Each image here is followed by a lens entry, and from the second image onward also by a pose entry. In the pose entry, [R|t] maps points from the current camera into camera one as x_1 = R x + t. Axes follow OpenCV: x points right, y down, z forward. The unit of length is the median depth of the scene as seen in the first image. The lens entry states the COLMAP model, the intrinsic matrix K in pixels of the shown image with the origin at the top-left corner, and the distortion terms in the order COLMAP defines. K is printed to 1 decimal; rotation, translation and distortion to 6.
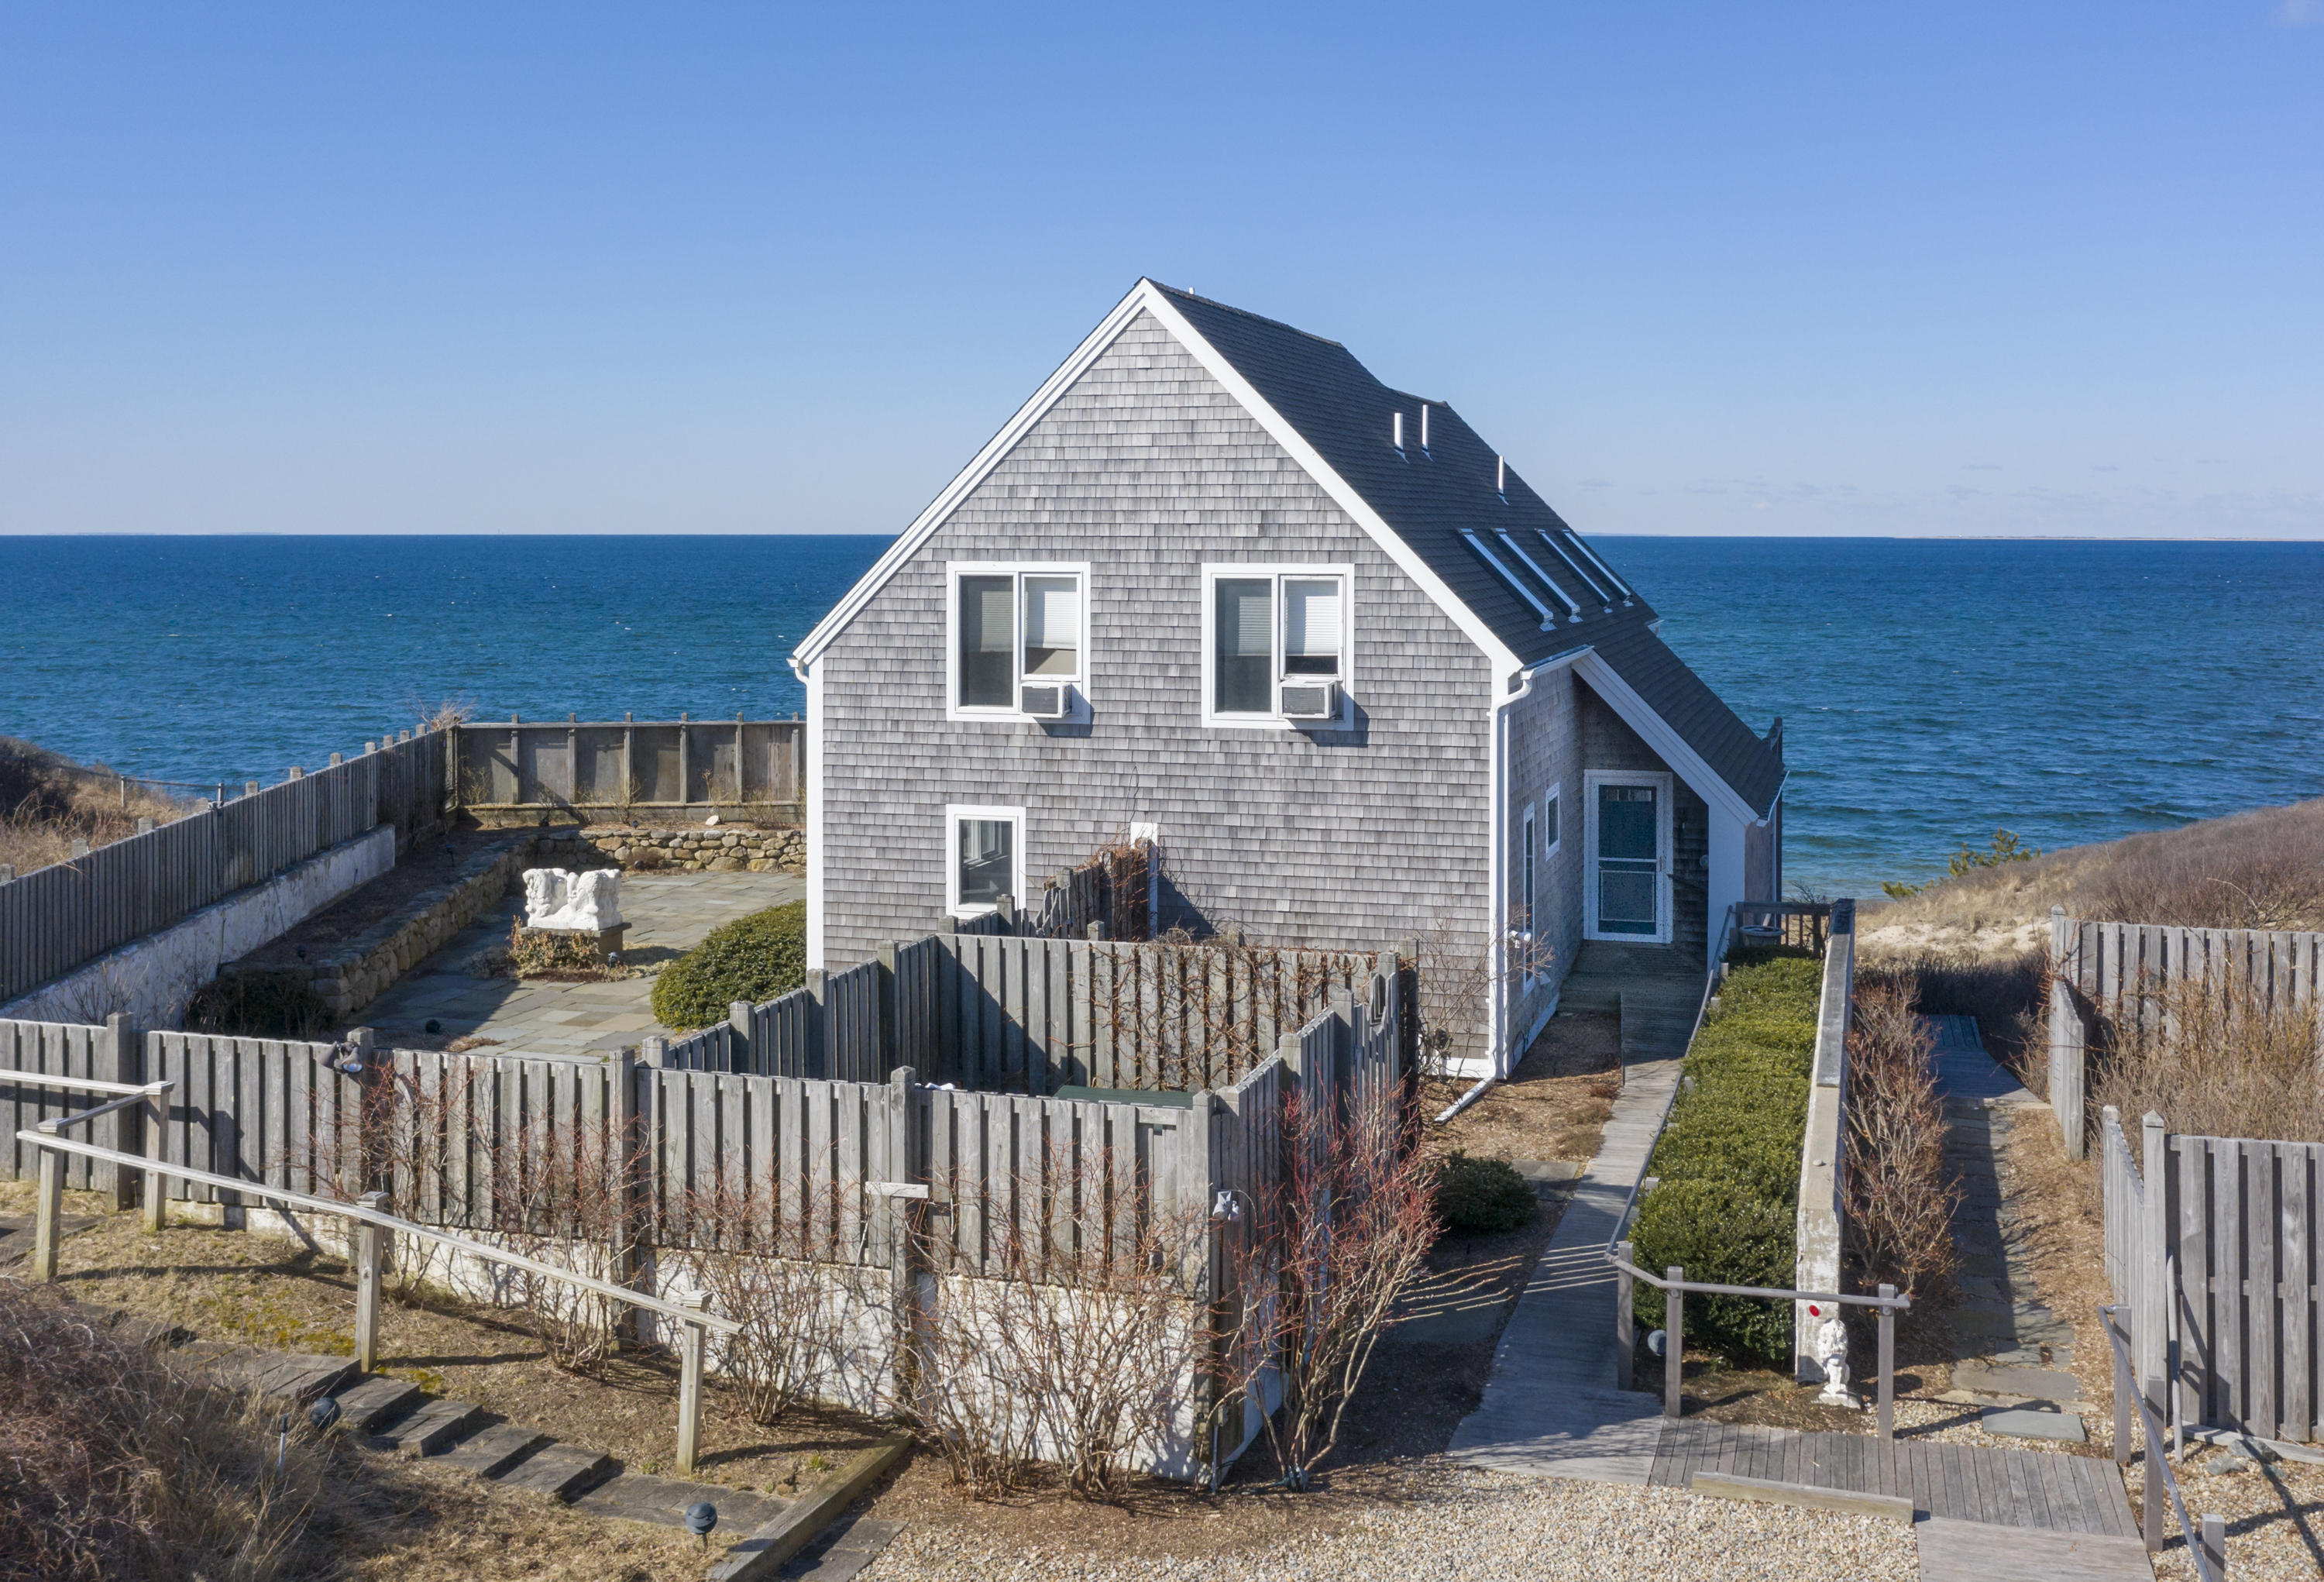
lens RADIAL K [[2385.4, 0, 1265.4], [0, 2385.4, 564.8], [0, 0, 1]] dist [-0.008177, -0.006237]
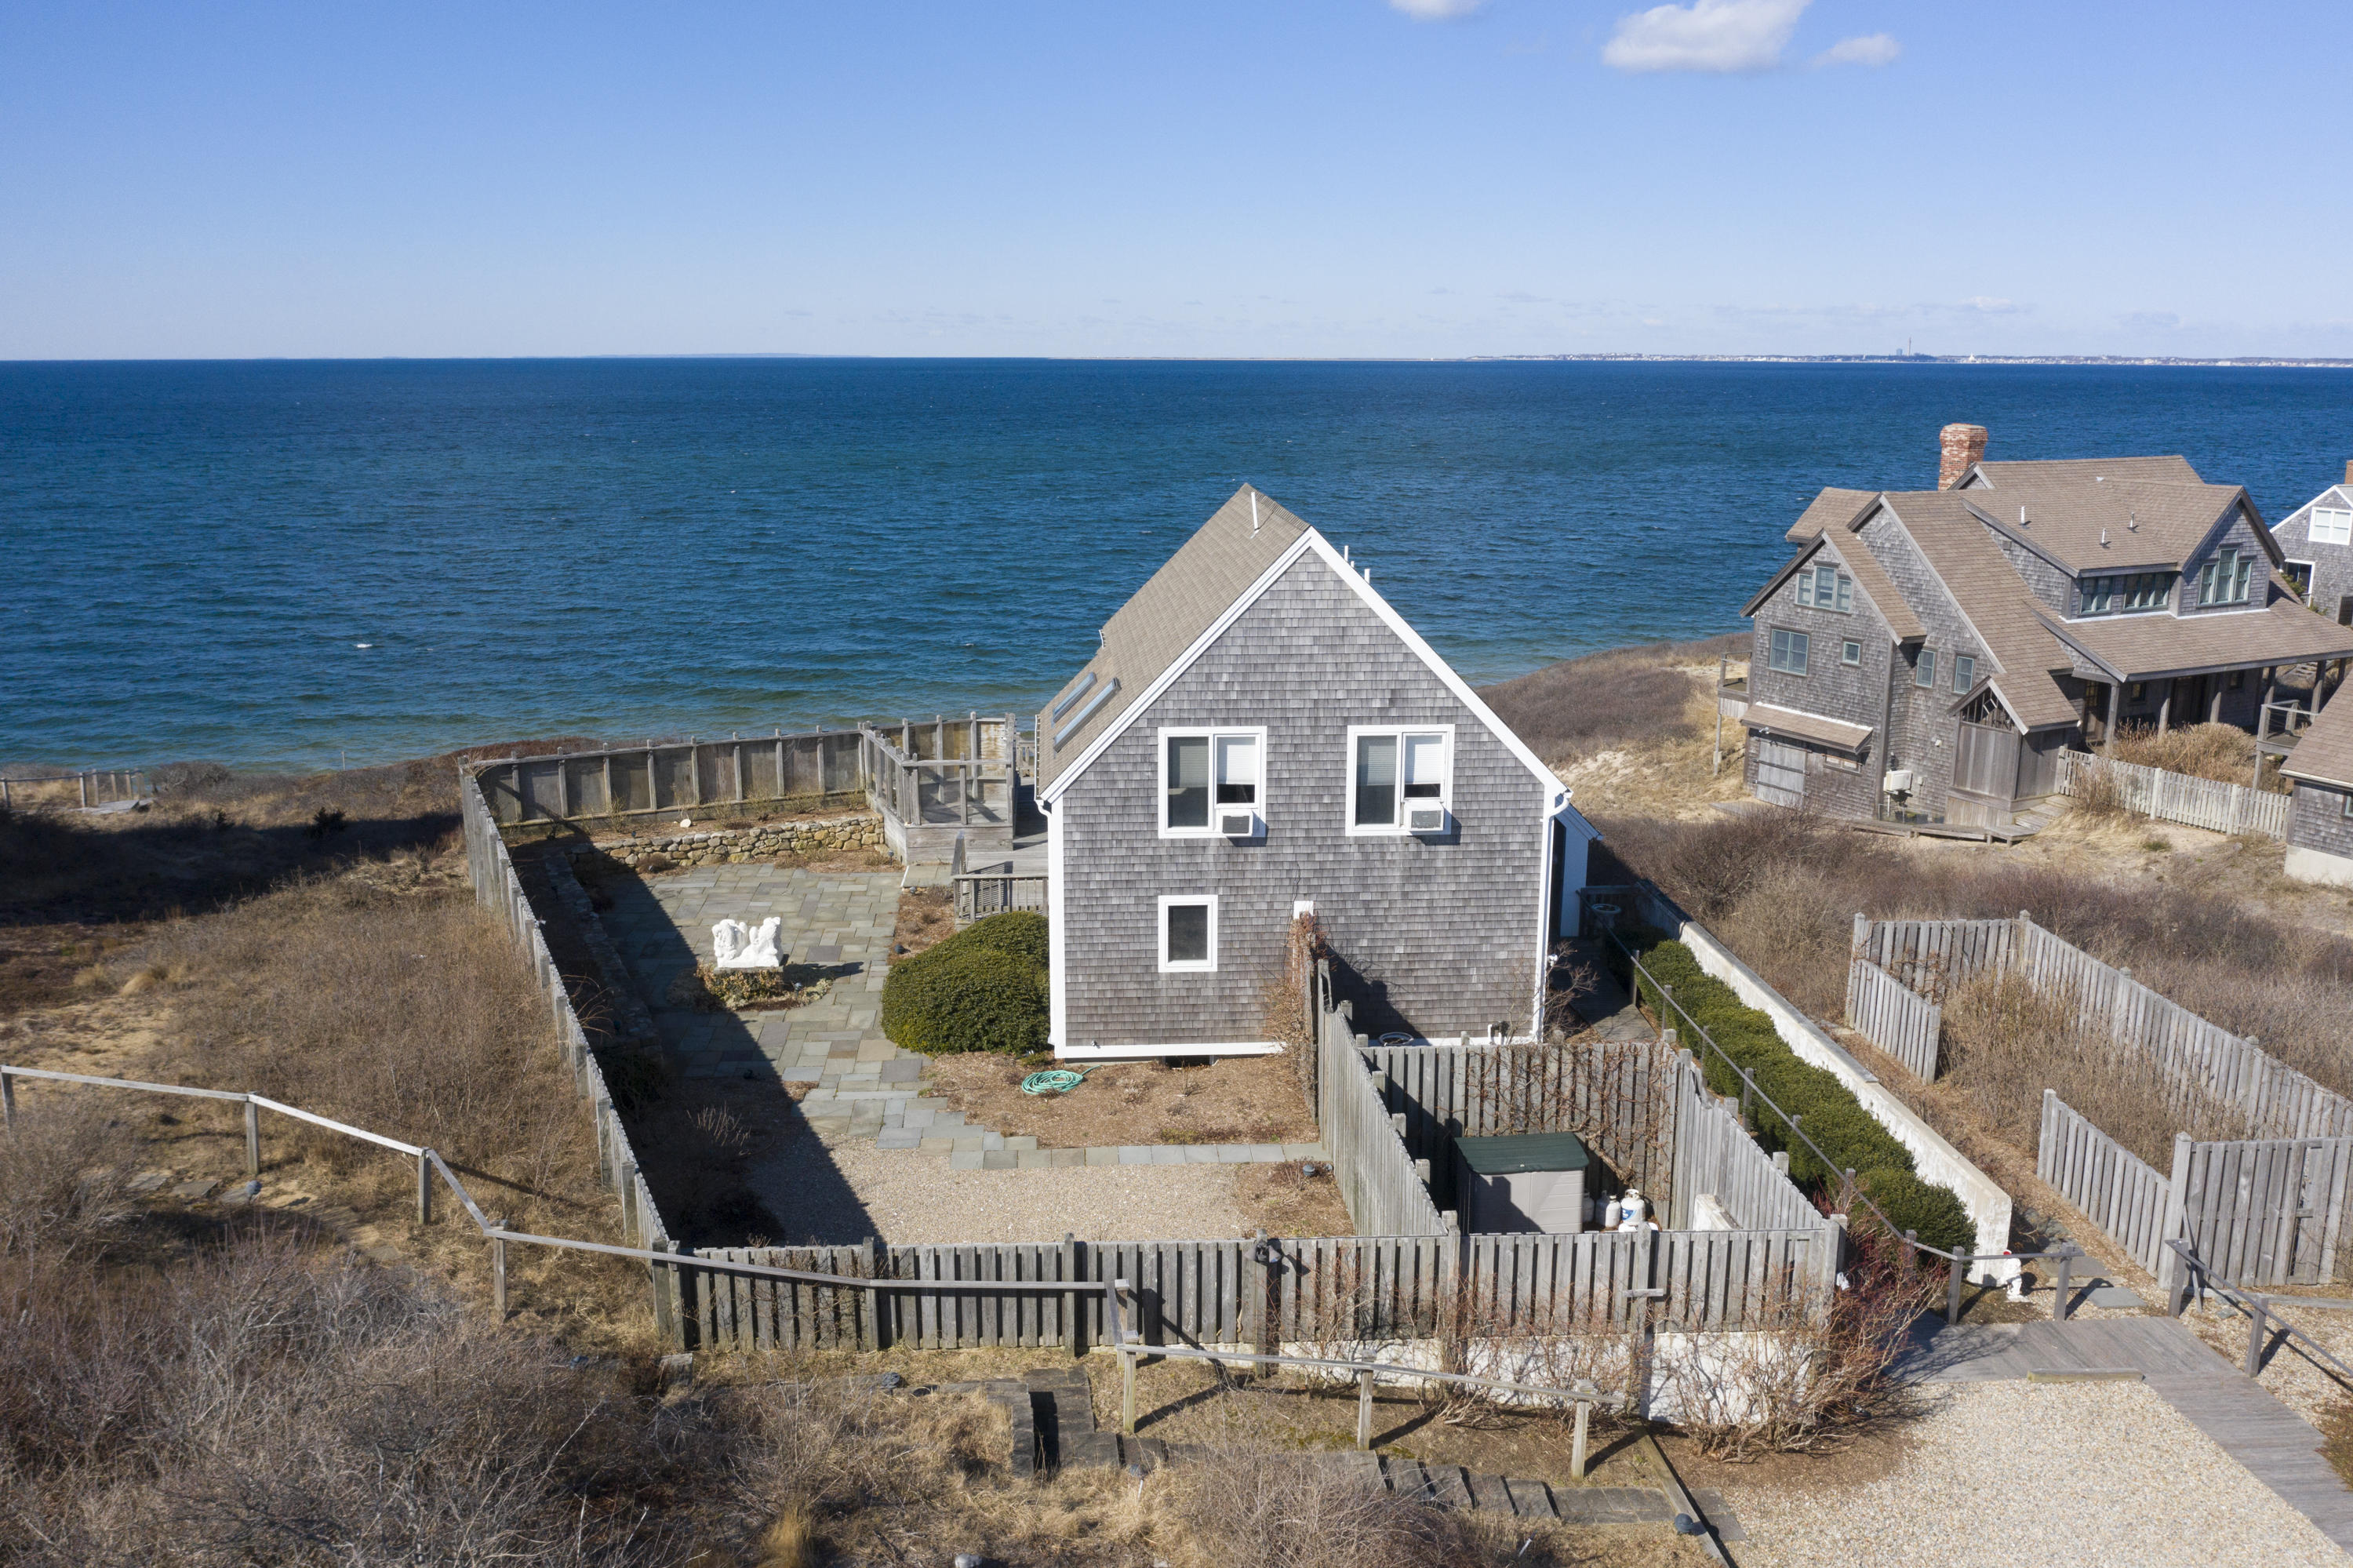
lens RADIAL K [[1861.0, 0, 1176.5], [0, 1861.0, 784.0], [0, 0, 1]] dist [-0.025787, 0.005853]
pose [[0.947004, -0.072509, 0.312932, -0.479858], [0.004171, 0.976884, 0.213729, -0.207300], [-0.321195, -0.201097, 0.925415, -0.014342]]
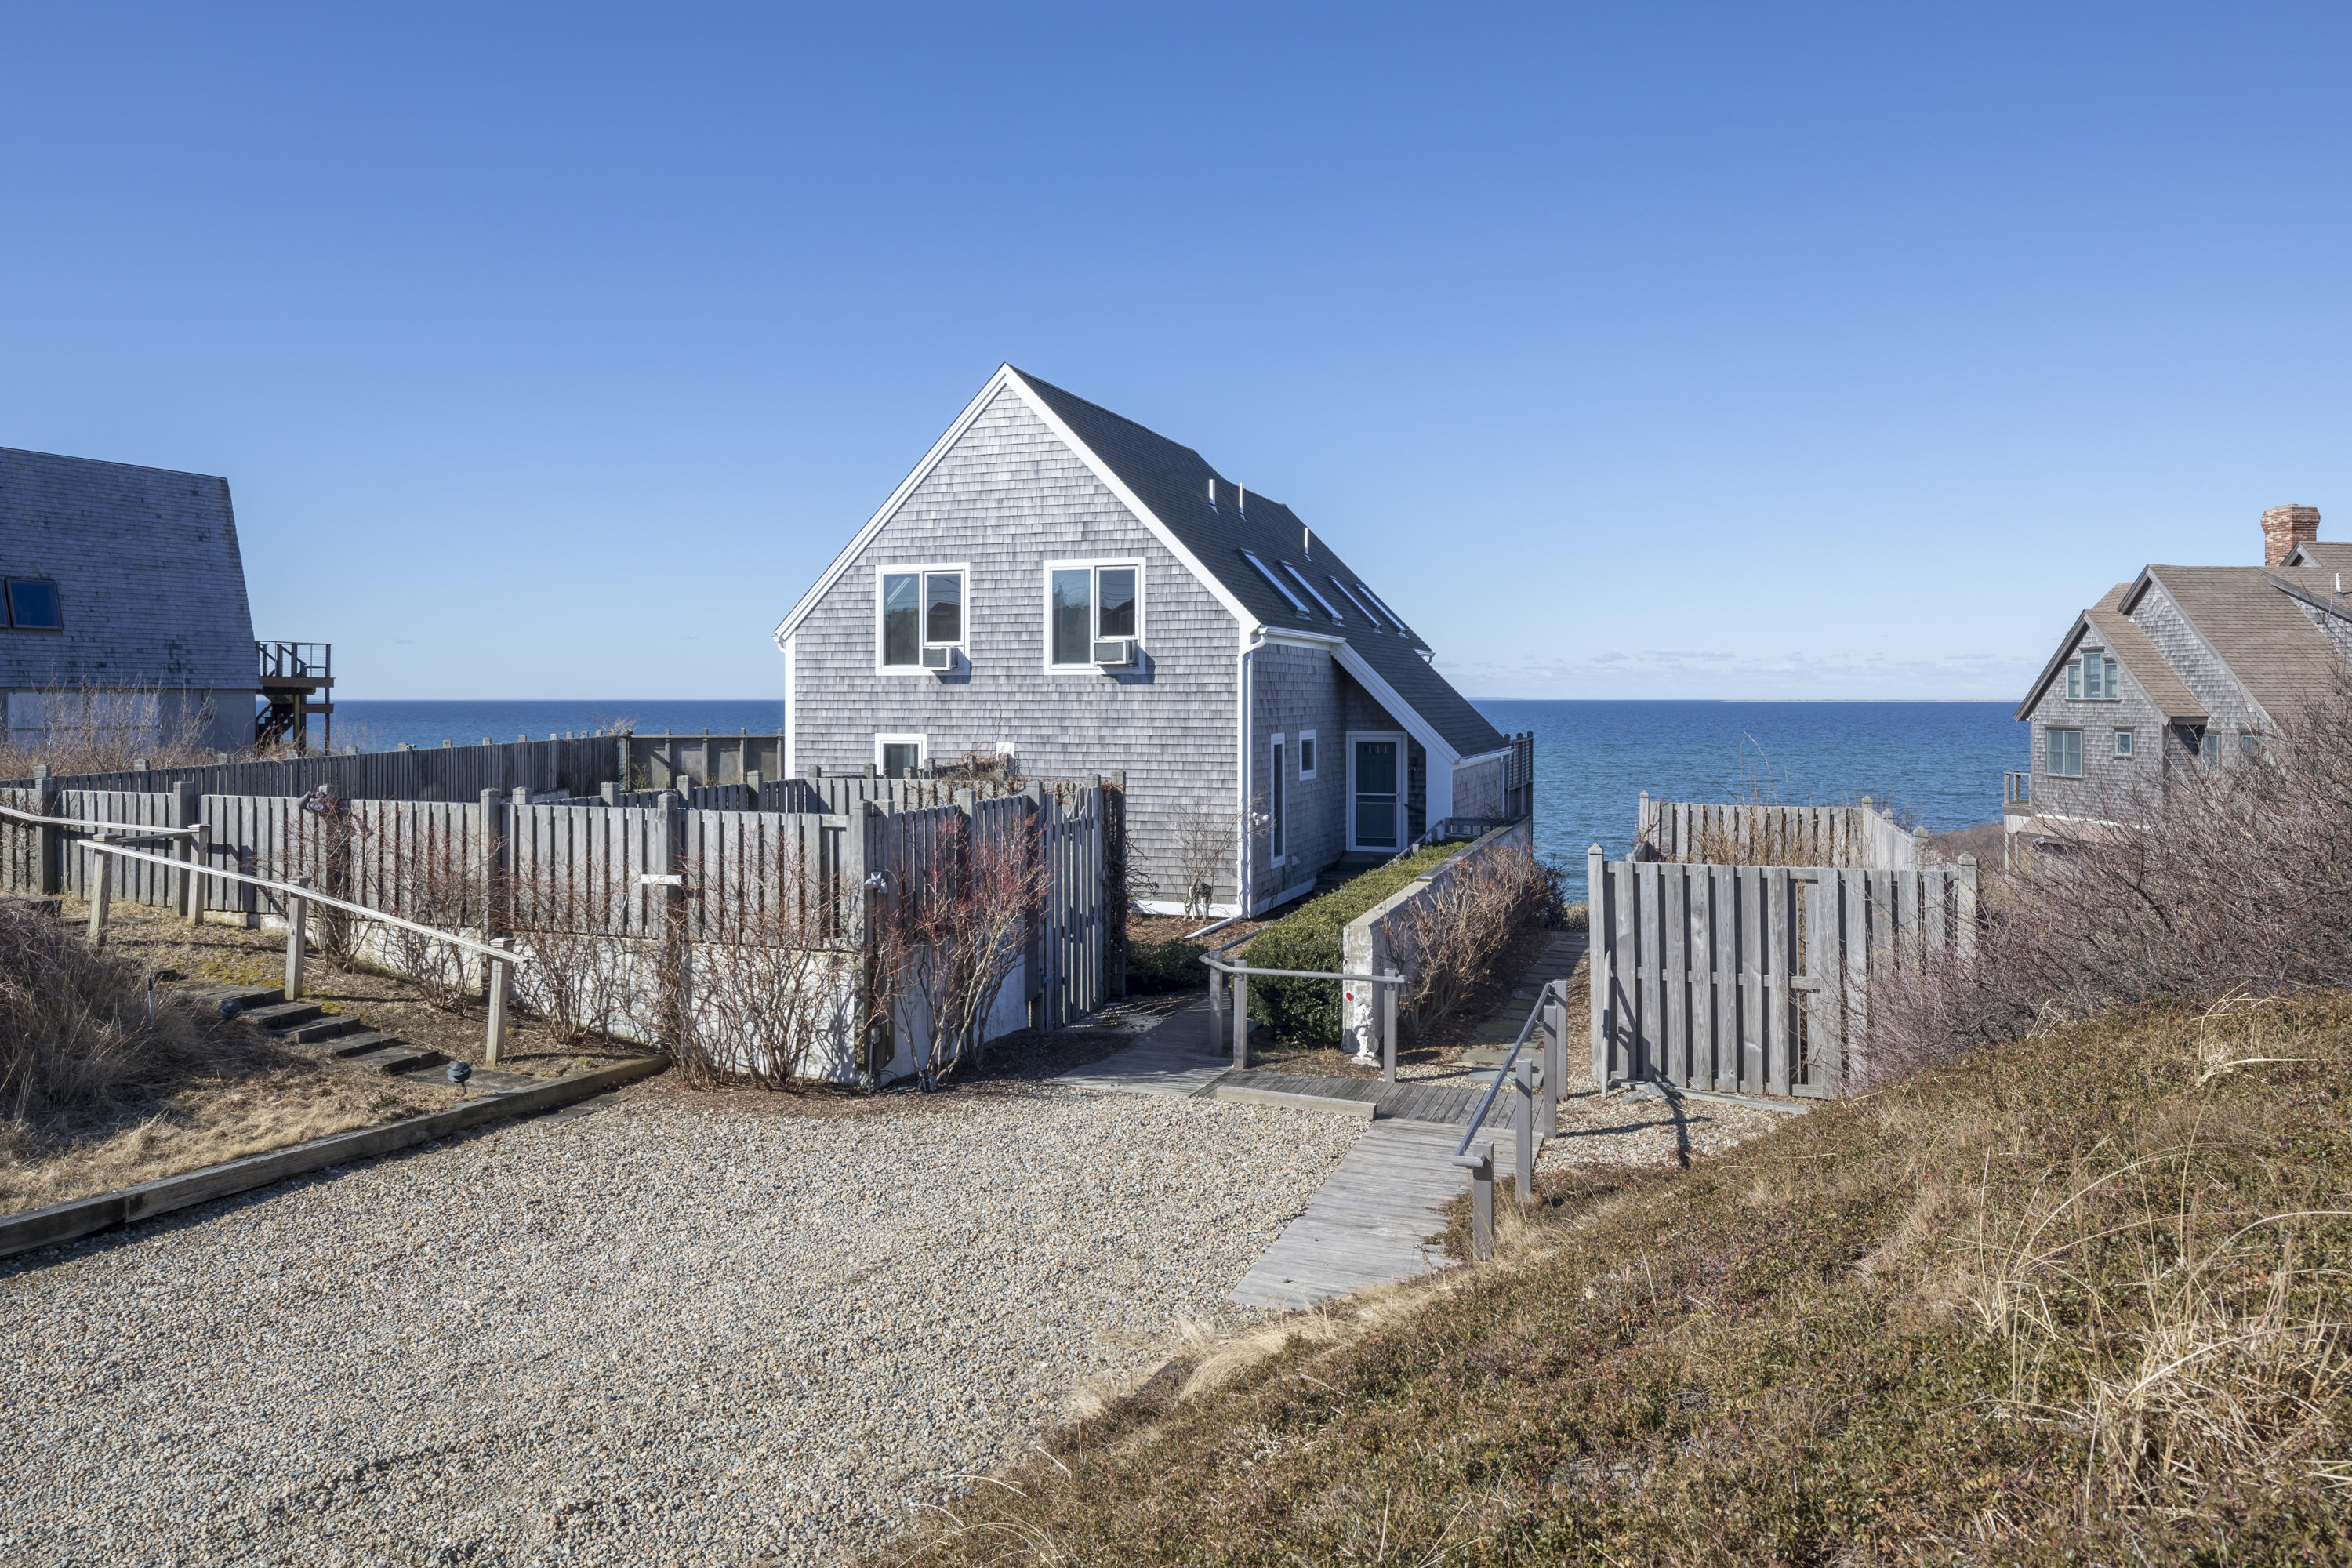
lens RADIAL K [[1590.0, 0, 1153.9], [0, 1590.0, 710.1], [0, 0, 1]] dist [-0.000495, -0.000958]
pose [[0.996347, -0.000627, -0.085391, 0.121161], [0.000005, 0.999973, -0.007289, 0.096524], [0.085393, 0.007262, 0.996321, 0.053666]]
